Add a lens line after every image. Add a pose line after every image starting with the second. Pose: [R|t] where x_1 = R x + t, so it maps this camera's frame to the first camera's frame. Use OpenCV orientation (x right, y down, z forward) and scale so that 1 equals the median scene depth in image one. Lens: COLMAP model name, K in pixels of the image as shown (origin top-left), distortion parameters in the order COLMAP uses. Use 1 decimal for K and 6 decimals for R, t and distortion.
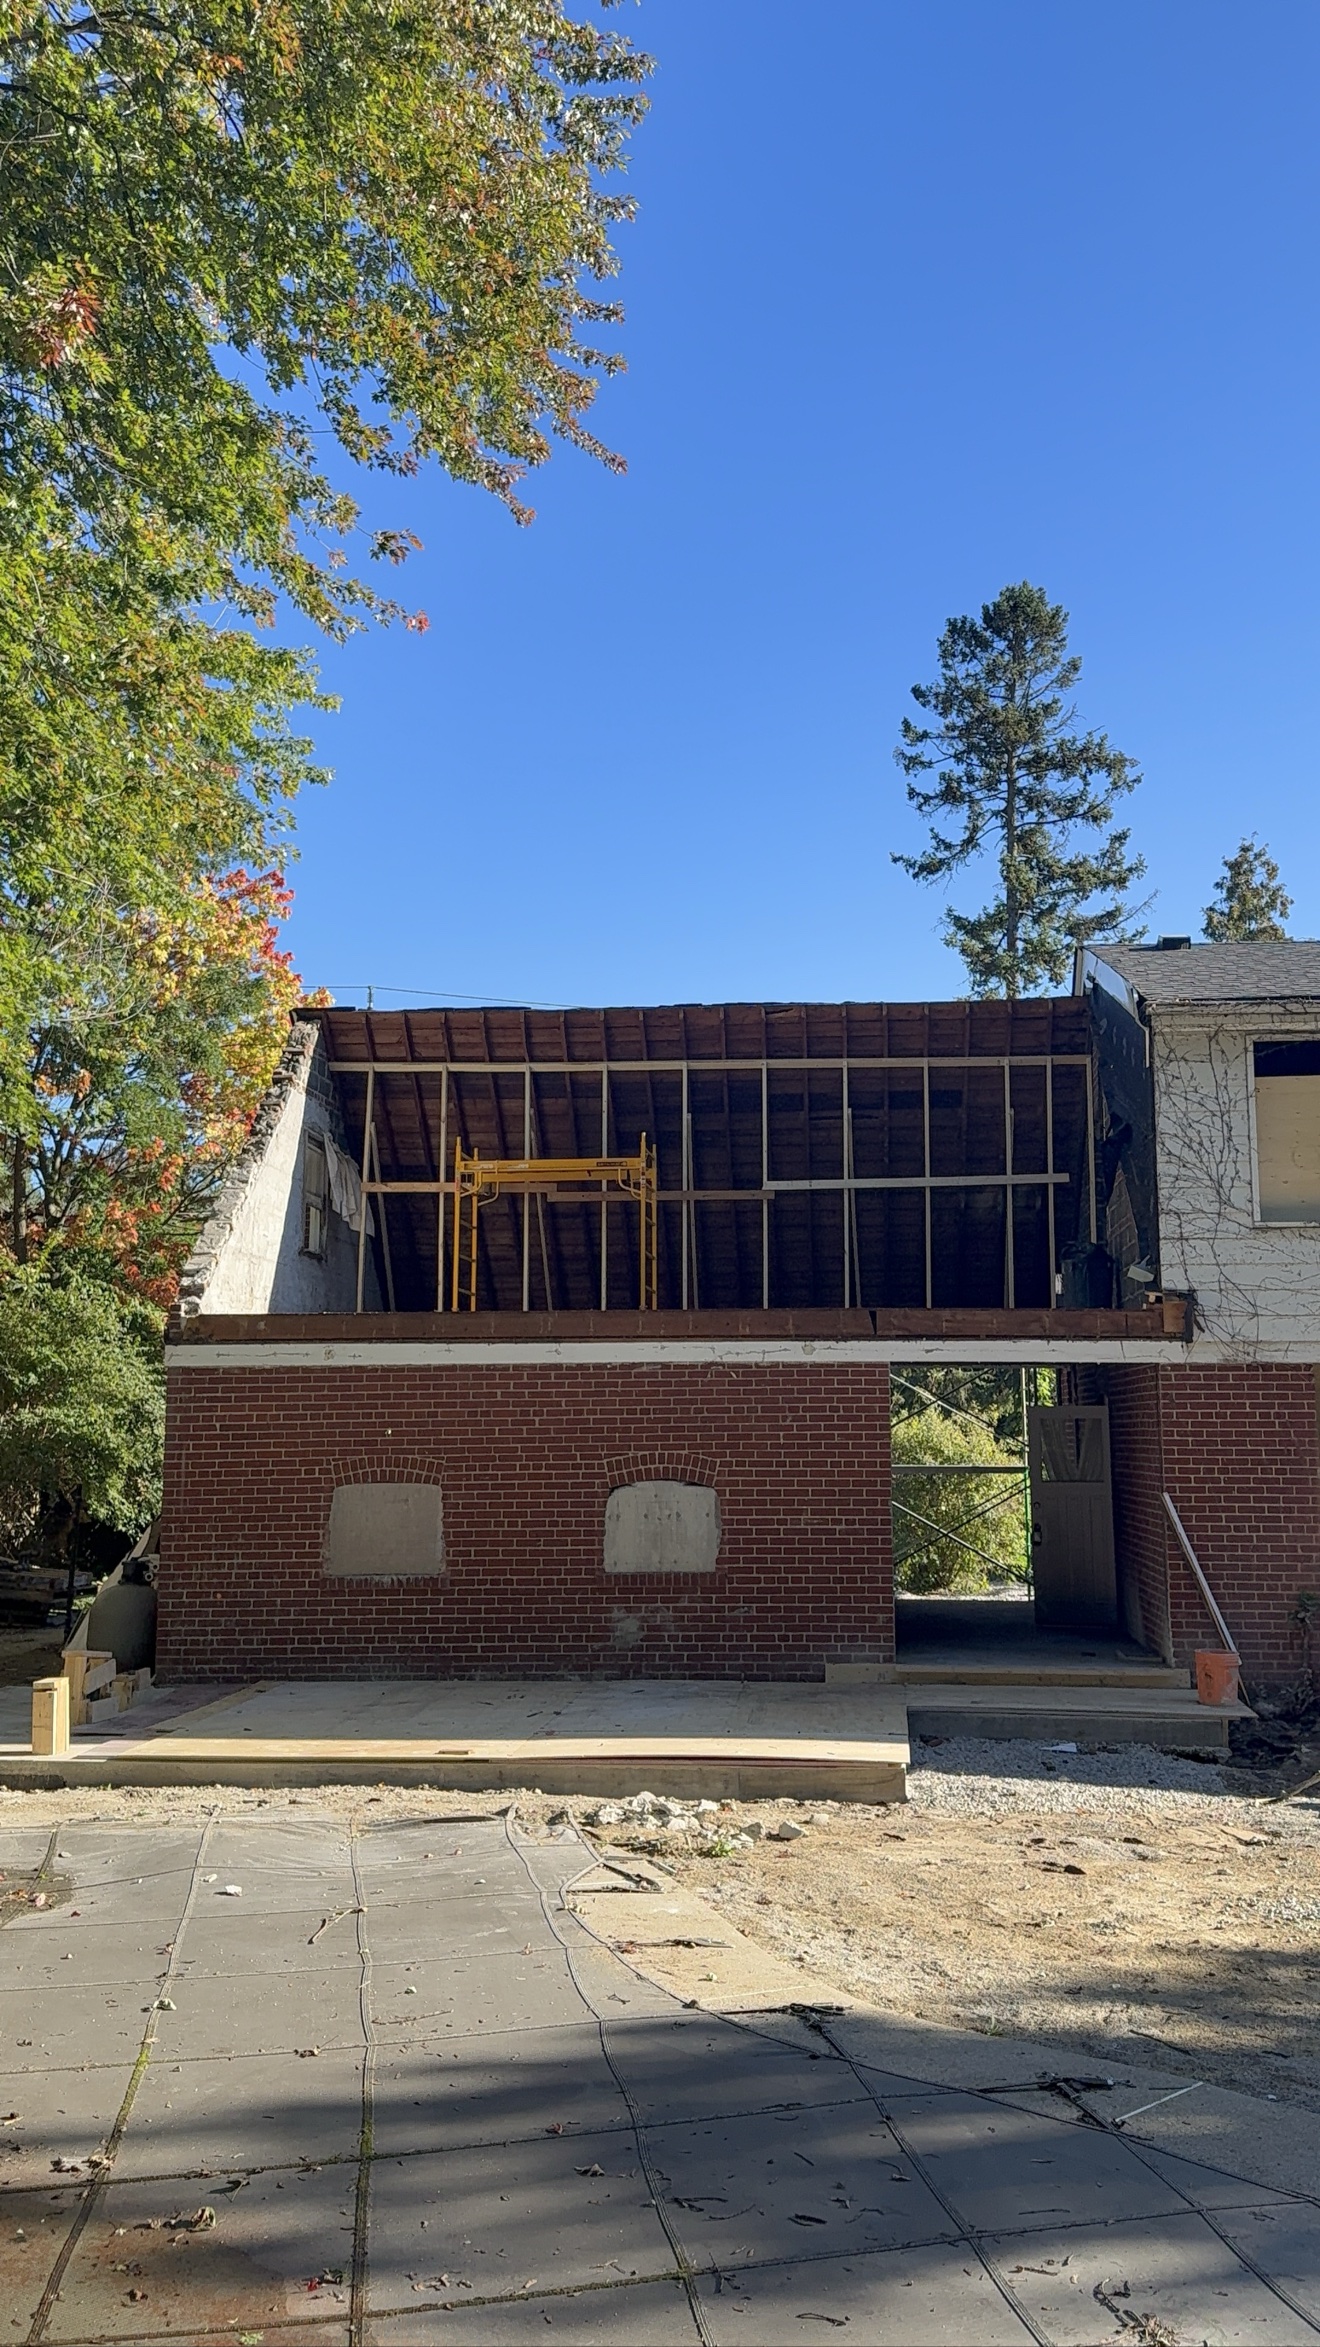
lens RADIAL K [[2092.1, 0, 658.5], [0, 2092.1, 1180.7], [0, 0, 1]] dist [0.190606, -0.005051]
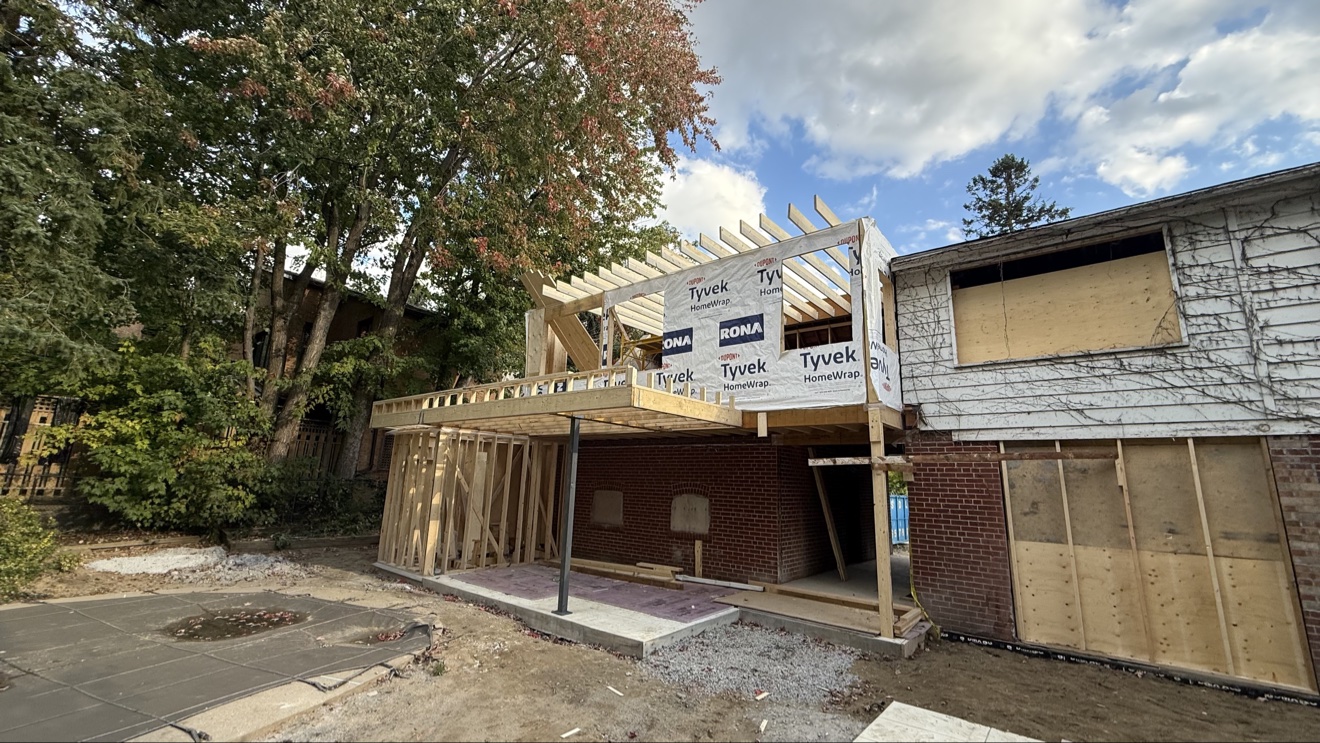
lens RADIAL K [[522.1, 0, 663.8], [0, 522.1, 372.6], [0, 0, 1]] dist [0.008515, 0.000098]
pose [[0.812853, -0.088081, -0.575771, 0.335313], [0.035946, 0.994202, -0.101345, 0.063024], [0.581359, 0.061682, 0.811306, 0.481513]]
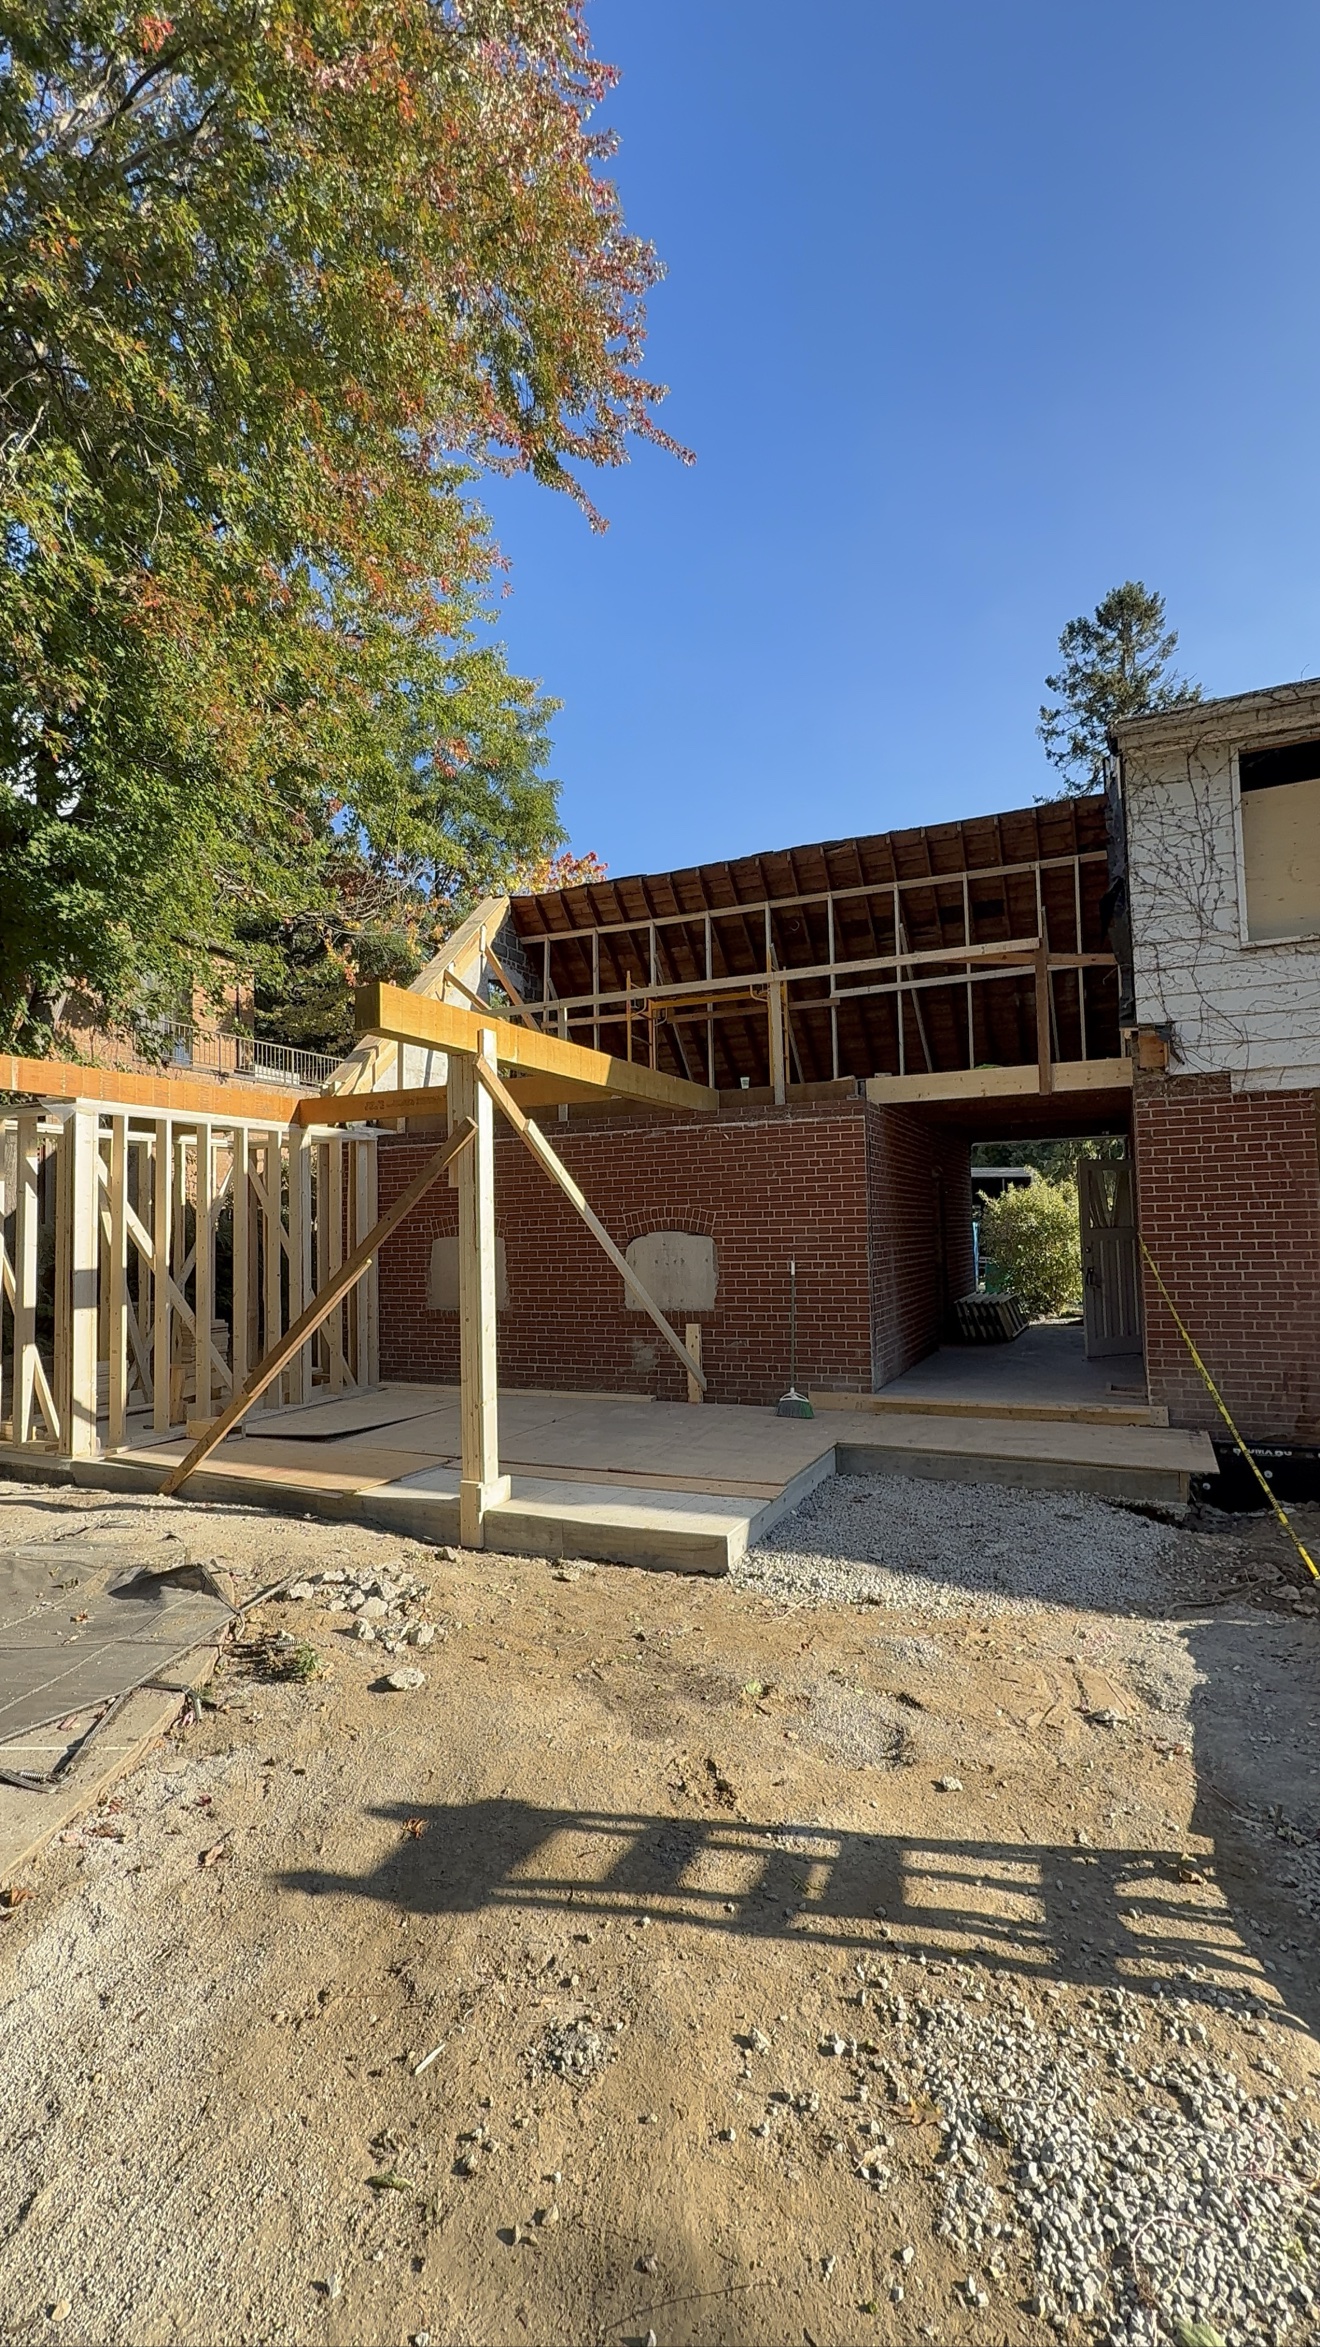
lens RADIAL K [[1013.2, 0, 667.2], [0, 1013.2, 1175.3], [0, 0, 1]] dist [0.003891, 0.001313]
pose [[0.941037, -0.034860, -0.336503, 0.188287], [0.059230, 0.996291, 0.062426, 0.078197], [0.333078, -0.078676, 0.939611, 0.484433]]
